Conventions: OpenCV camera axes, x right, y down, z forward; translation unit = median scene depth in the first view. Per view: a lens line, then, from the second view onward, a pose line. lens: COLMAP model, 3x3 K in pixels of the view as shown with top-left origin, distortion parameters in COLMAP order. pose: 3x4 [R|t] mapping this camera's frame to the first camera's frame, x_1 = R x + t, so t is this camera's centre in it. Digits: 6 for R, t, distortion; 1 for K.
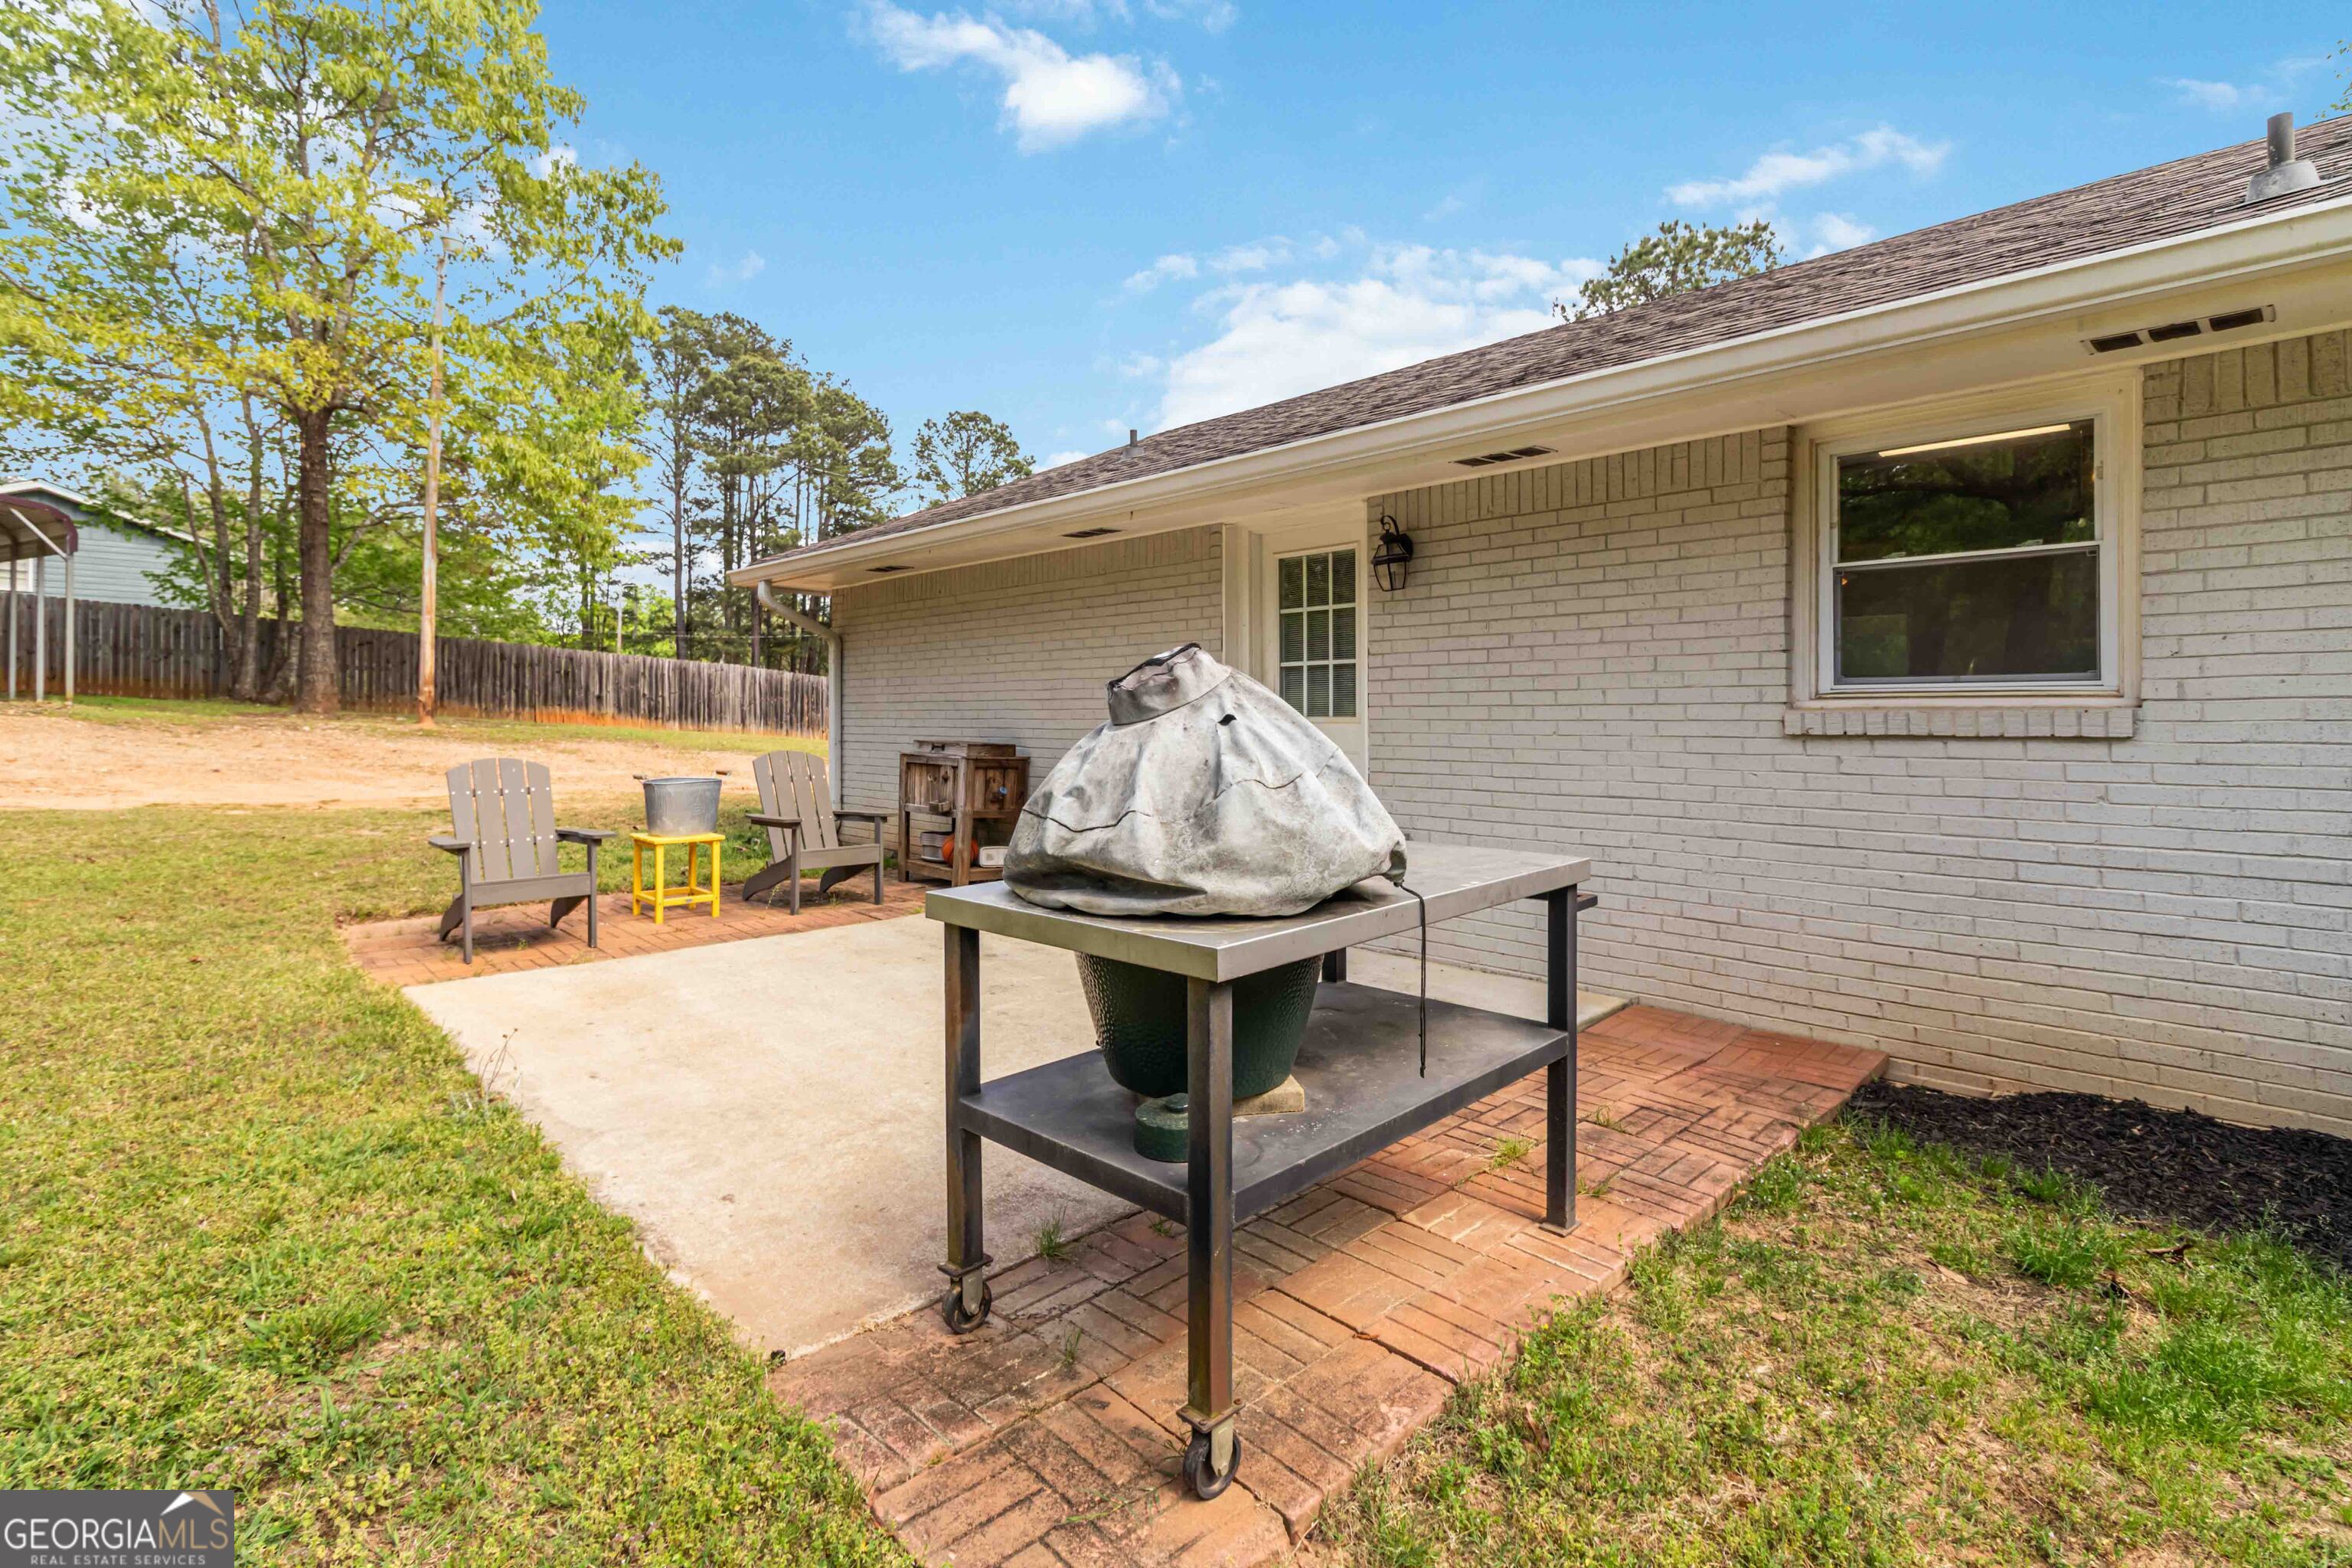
lens RADIAL K [[1135.9, 0, 1130.6], [0, 1135.9, 709.3], [0, 0, 1]] dist [-0.003092, 0.001535]
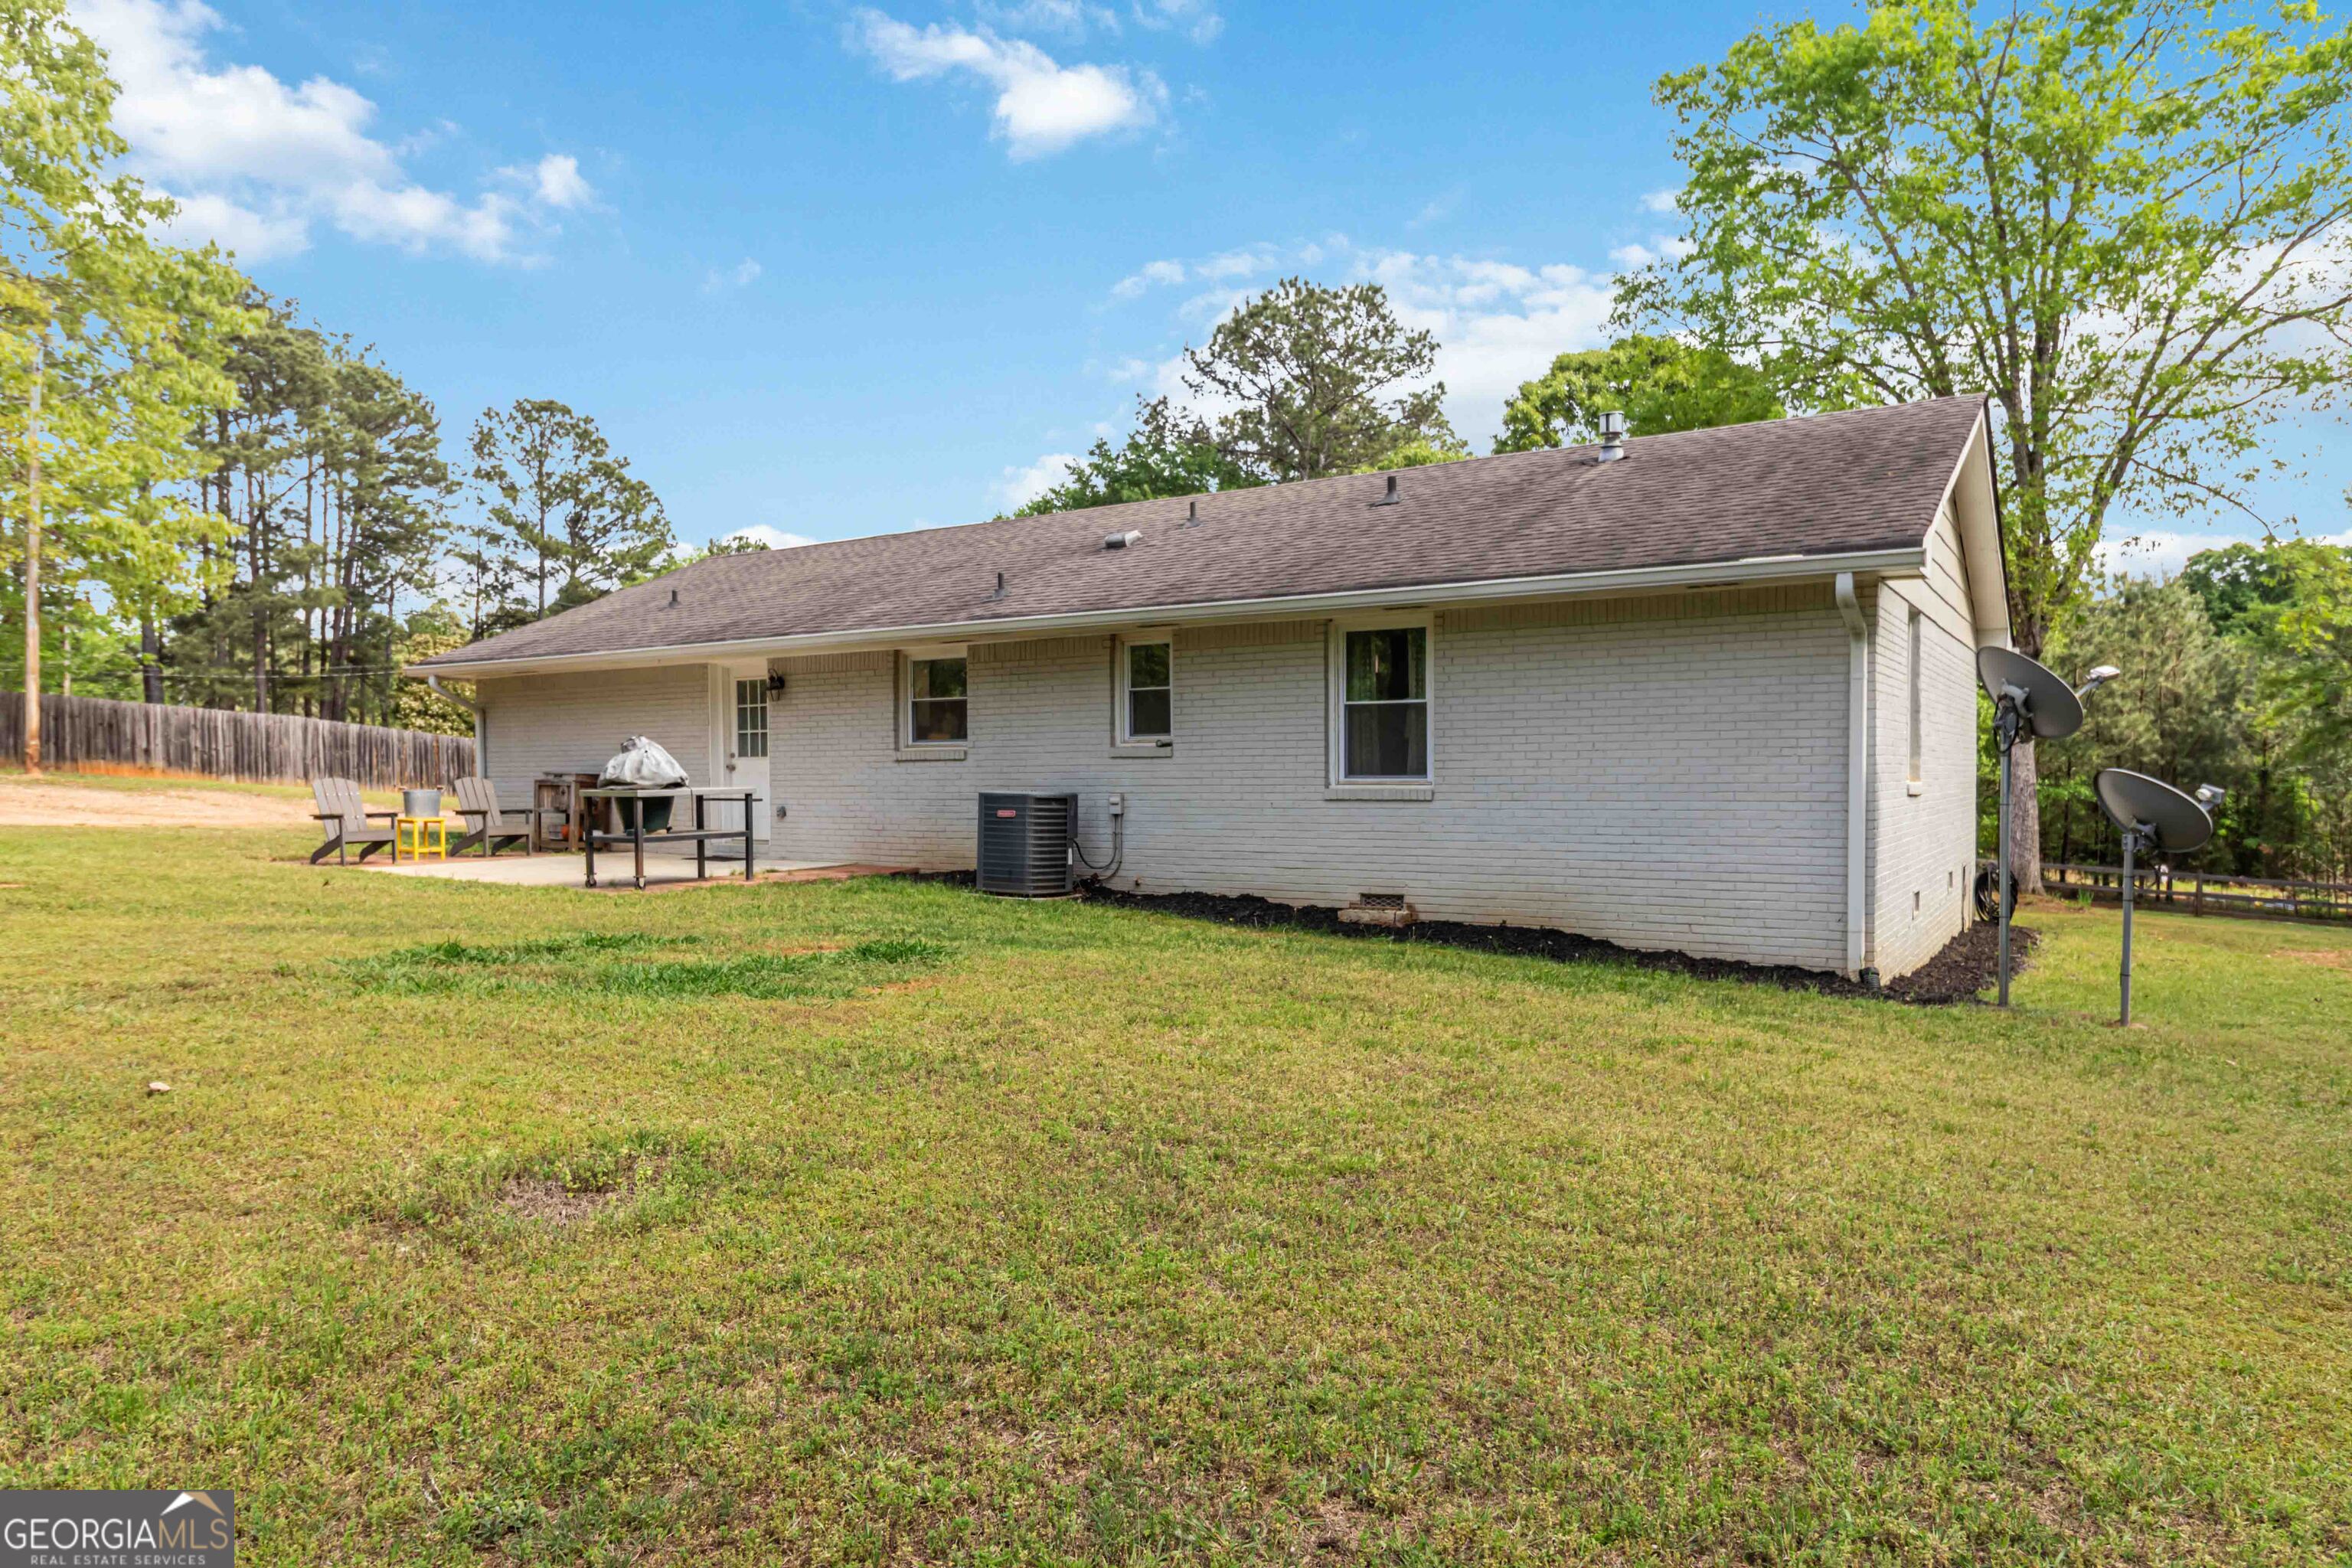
lens RADIAL K [[1443.3, 0, 1163.7], [0, 1443.3, 820.4], [0, 0, 1]] dist [0.001518, 0.003245]
pose [[0.965395, -0.015029, 0.260357, 0.047314], [0.005114, 0.999237, 0.038716, 0.005843], [-0.260740, -0.036045, 0.964736, -0.429409]]
